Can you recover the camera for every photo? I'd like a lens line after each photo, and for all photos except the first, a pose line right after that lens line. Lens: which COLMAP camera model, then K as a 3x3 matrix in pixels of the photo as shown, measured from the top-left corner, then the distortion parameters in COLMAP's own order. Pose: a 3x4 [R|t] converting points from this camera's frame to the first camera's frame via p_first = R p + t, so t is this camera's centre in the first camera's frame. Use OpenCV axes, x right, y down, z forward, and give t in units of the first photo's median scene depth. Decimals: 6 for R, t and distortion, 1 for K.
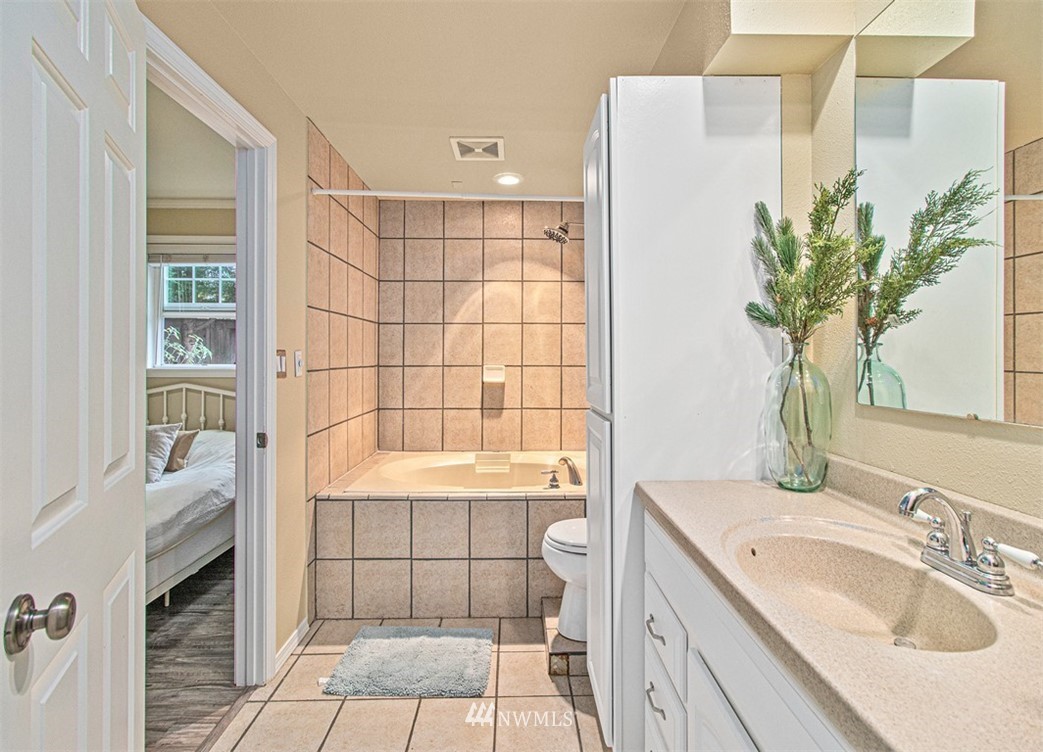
lens RADIAL K [[484.8, 0, 511.6], [0, 484.8, 354.9], [0, 0, 1]] dist [-0.001088, 0.000338]
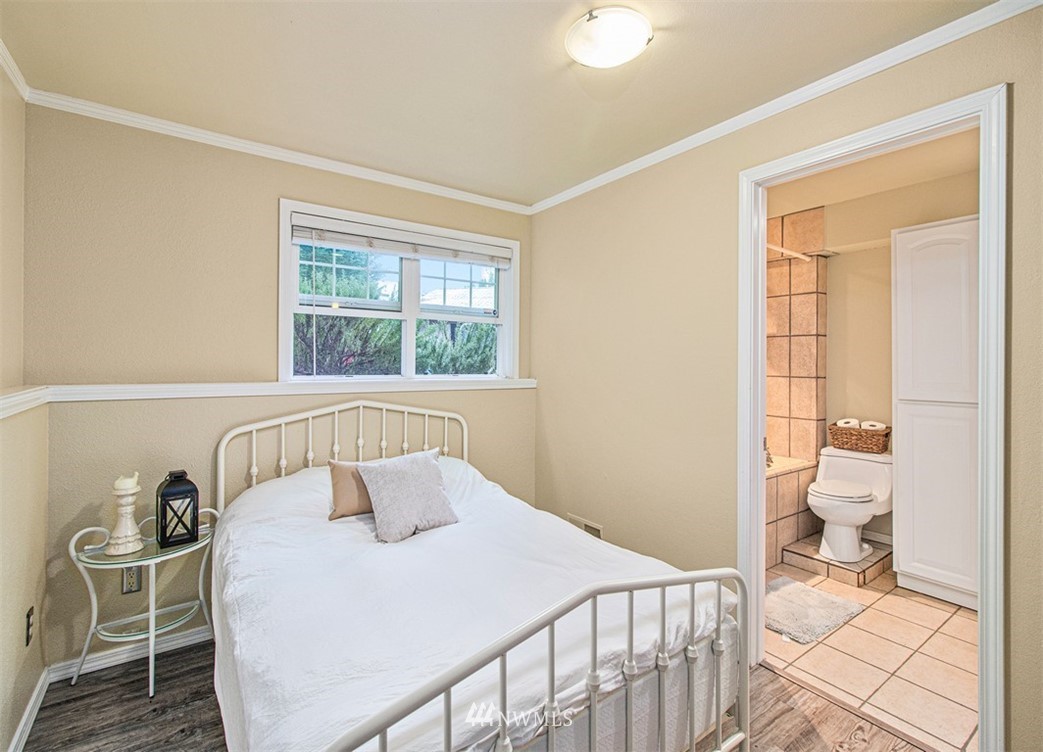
lens RADIAL K [[484.8, 0, 511.6], [0, 484.8, 354.9], [0, 0, 1]] dist [-0.001088, 0.000338]
pose [[0.830667, 0.011865, 0.556644, -0.911732], [-0.006537, 0.999912, -0.011559, -0.005718], [-0.556732, 0.005963, 0.830671, 0.212371]]
